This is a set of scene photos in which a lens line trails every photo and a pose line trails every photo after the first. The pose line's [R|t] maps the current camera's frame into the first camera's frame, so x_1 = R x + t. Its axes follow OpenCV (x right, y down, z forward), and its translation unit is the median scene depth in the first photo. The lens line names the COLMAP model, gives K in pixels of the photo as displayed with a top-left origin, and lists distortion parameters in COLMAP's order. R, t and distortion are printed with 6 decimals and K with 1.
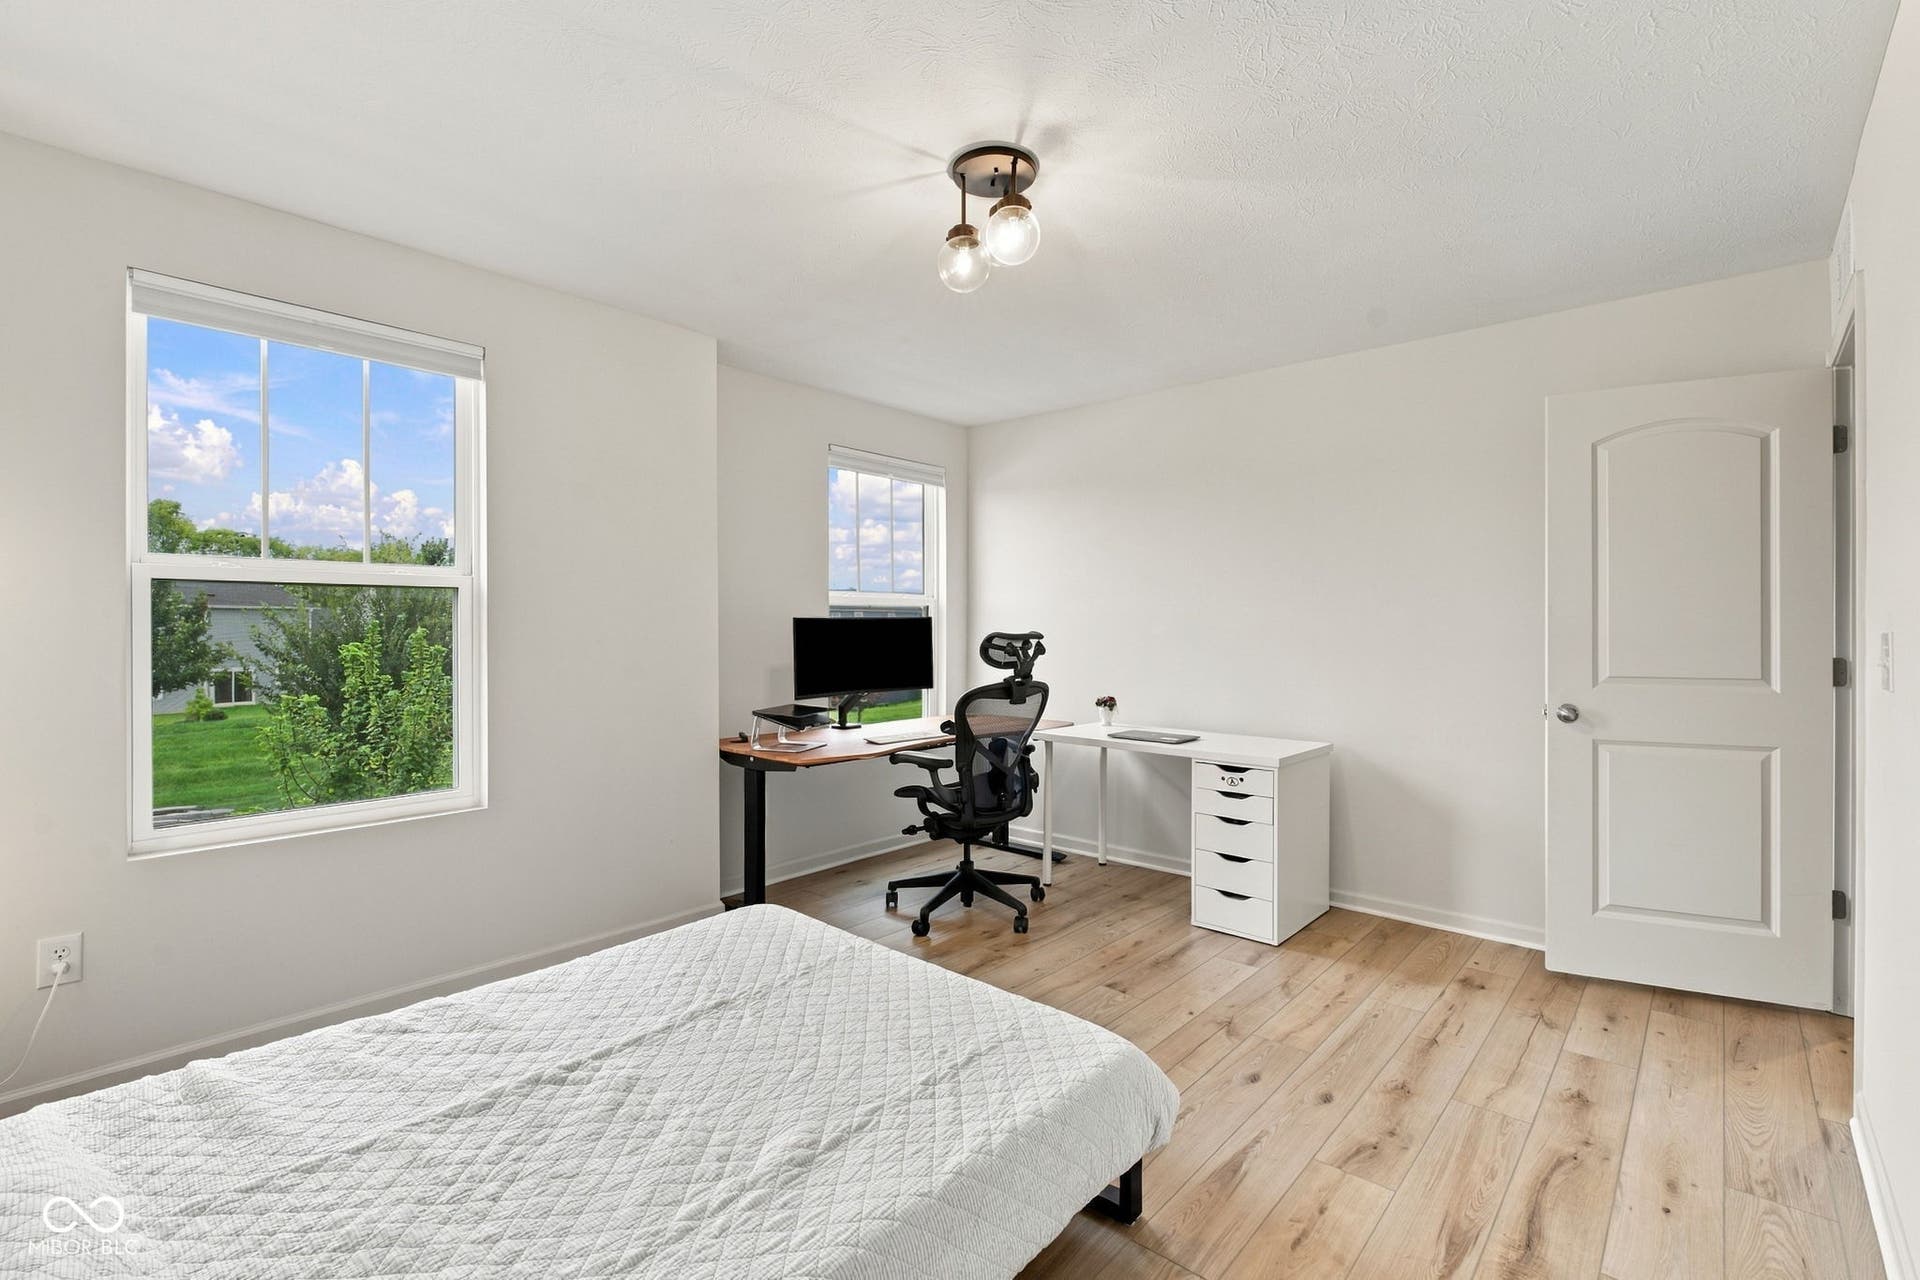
lens RADIAL K [[869.6, 0, 961.4], [0, 869.6, 634.4], [0, 0, 1]] dist [0.014426, -0.000074]
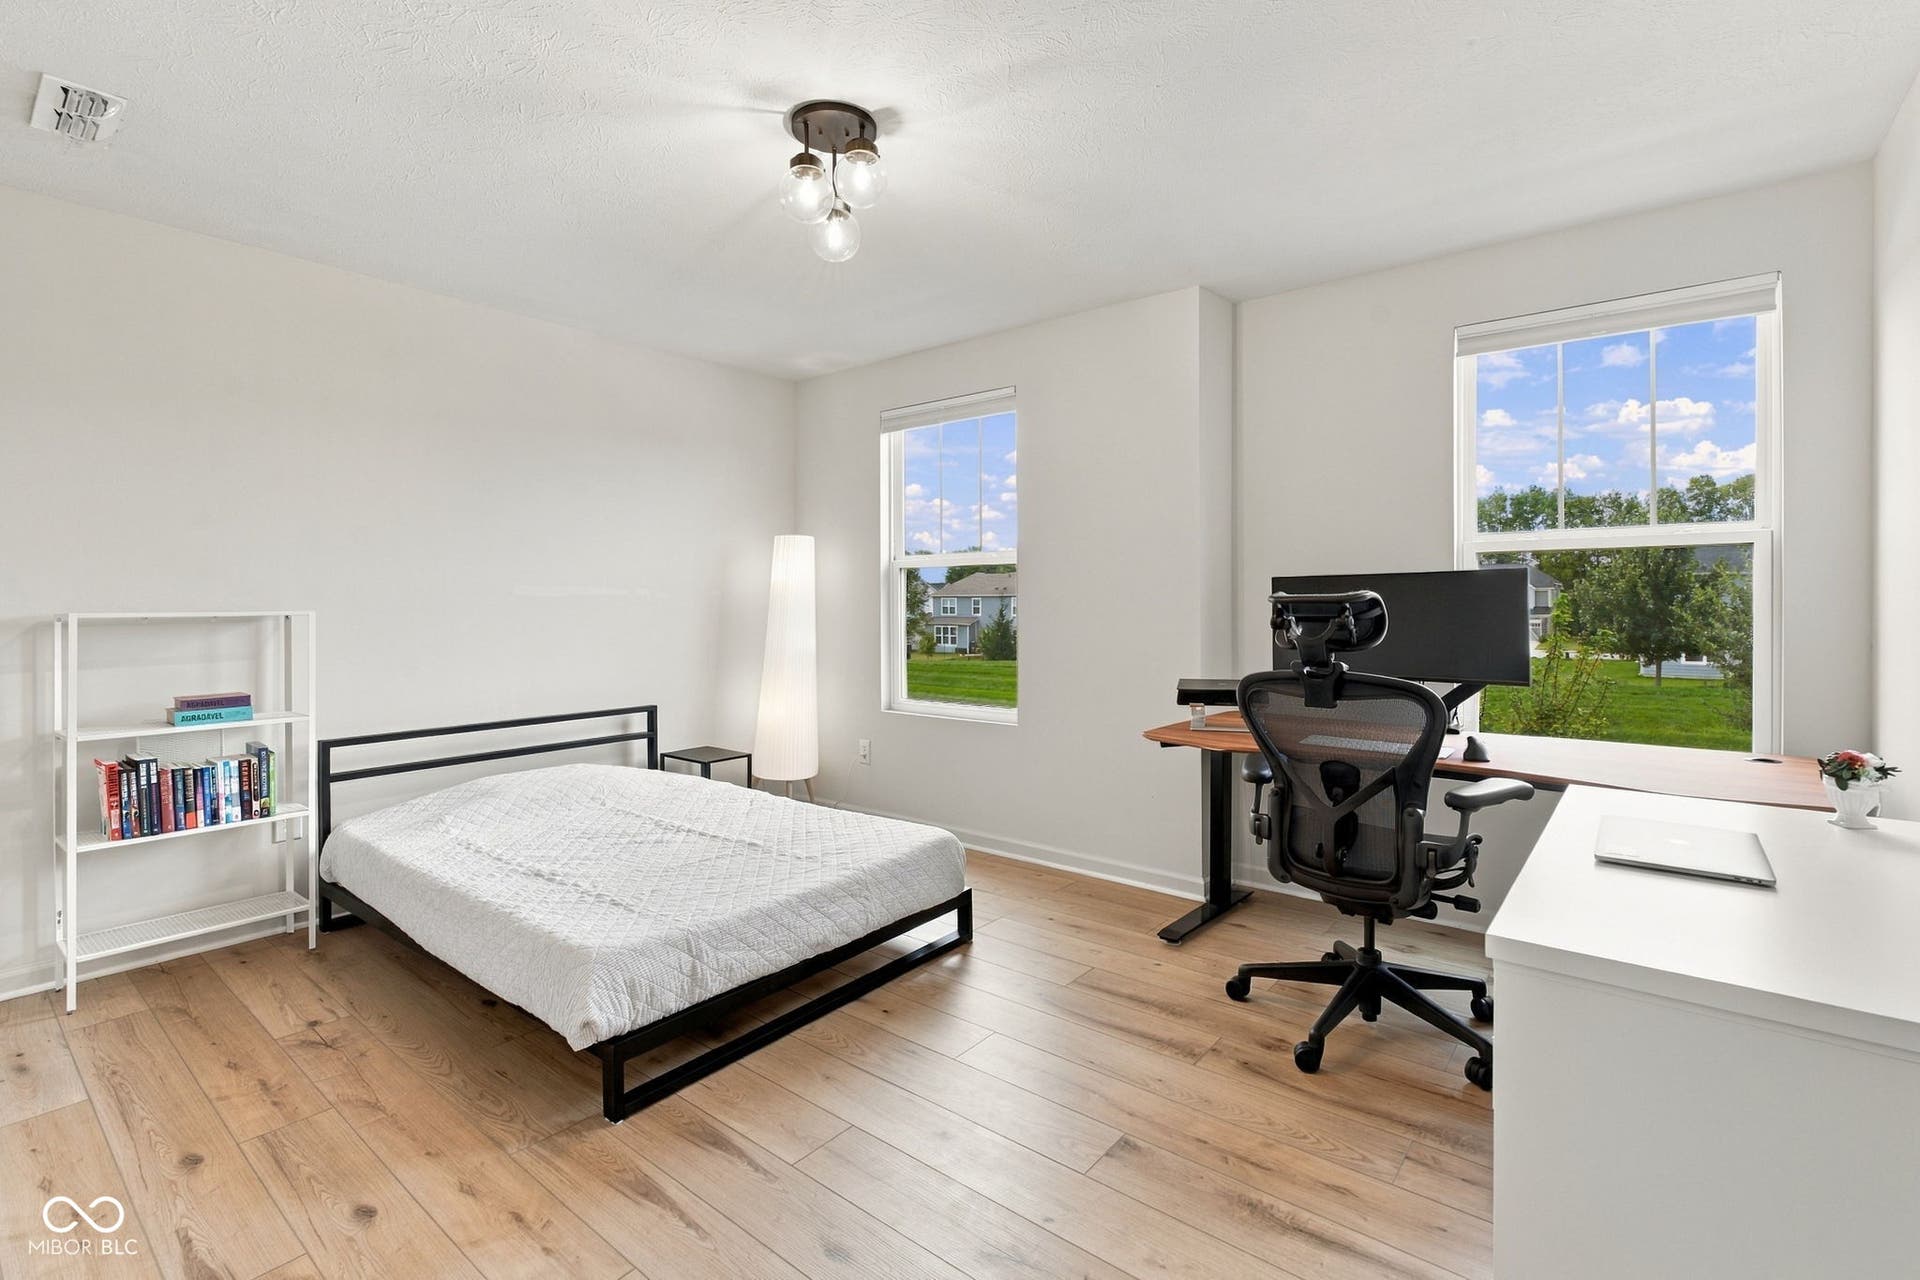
lens RADIAL K [[869.6, 0, 964.2], [0, 869.6, 608.3], [0, 0, 1]] dist [0.014426, -0.000074]
pose [[0.029088, 0.003287, -0.999571, 0.985129], [0.003859, 0.999987, 0.003401, 0.012836], [0.999569, -0.003956, 0.029075, 1.058786]]
